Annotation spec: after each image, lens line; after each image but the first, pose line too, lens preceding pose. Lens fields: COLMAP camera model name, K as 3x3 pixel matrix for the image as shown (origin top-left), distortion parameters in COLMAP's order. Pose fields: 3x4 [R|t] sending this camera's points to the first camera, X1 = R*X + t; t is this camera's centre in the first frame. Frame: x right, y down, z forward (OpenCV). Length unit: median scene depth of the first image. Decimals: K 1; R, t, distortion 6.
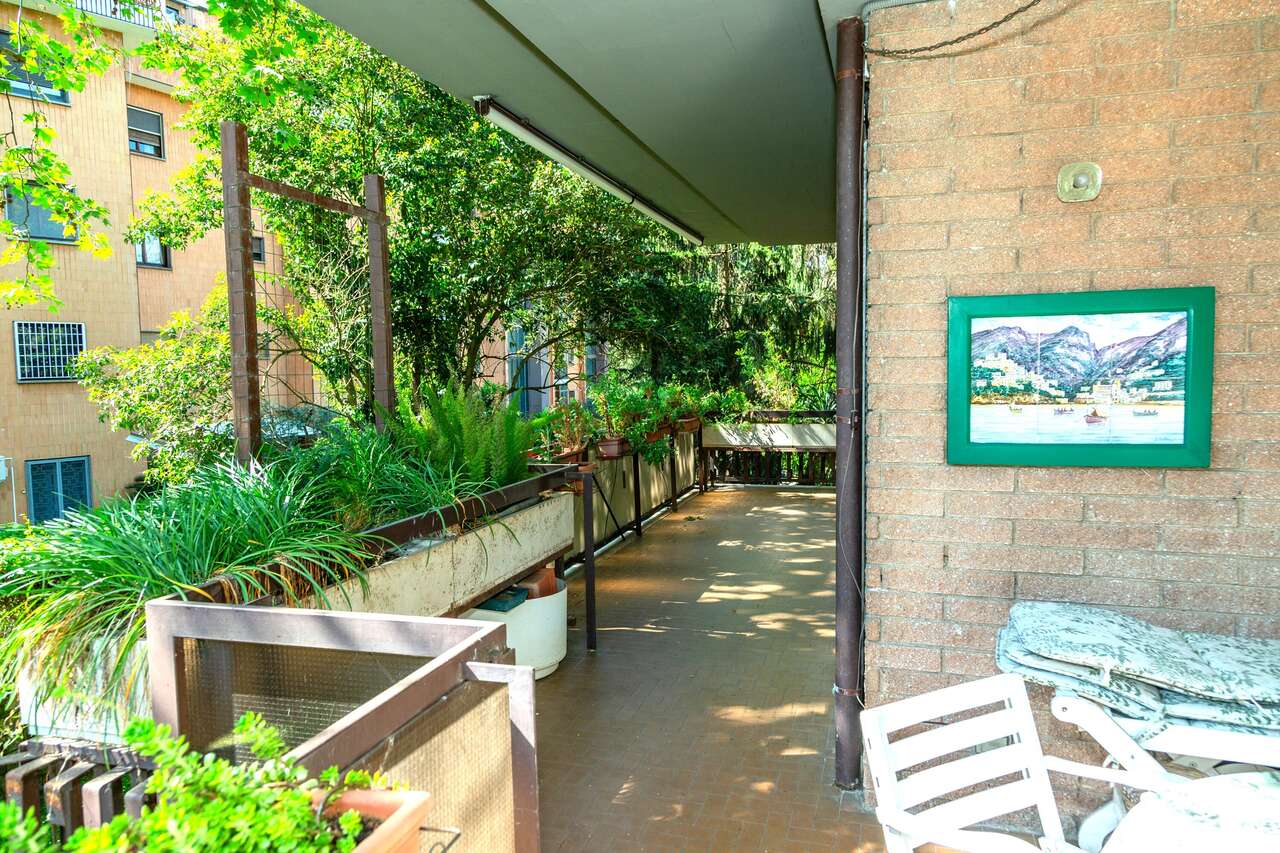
lens RADIAL K [[881.4, 0, 652.0], [0, 881.4, 420.3], [0, 0, 1]] dist [0.028426, -0.012090]
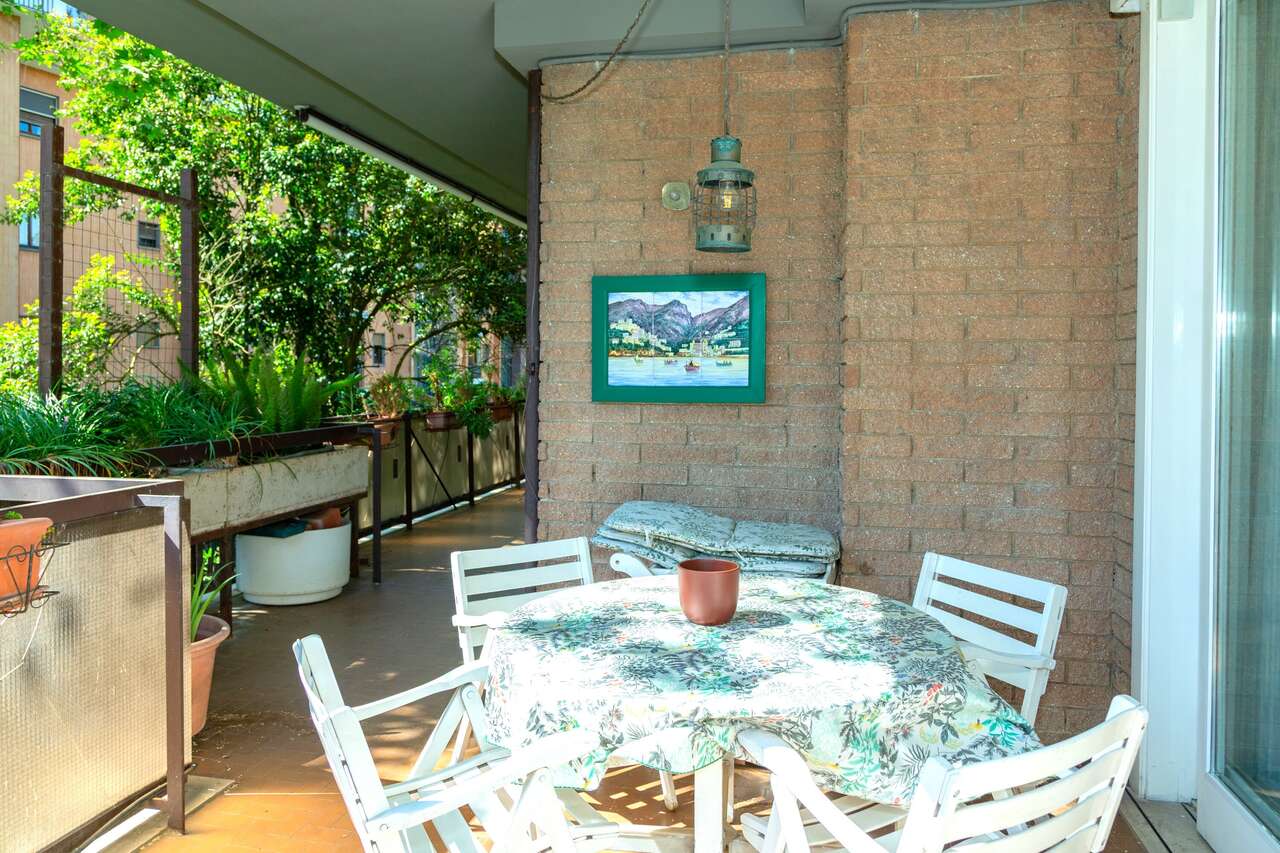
lens RADIAL K [[881.4, 0, 619.3], [0, 881.4, 359.0], [0, 0, 1]] dist [0.028426, -0.012090]
pose [[0.997216, 0.021590, 0.071367, 0.251331], [-0.016705, 0.997522, -0.068347, 0.068475], [-0.072666, 0.066965, 0.995106, -0.294453]]
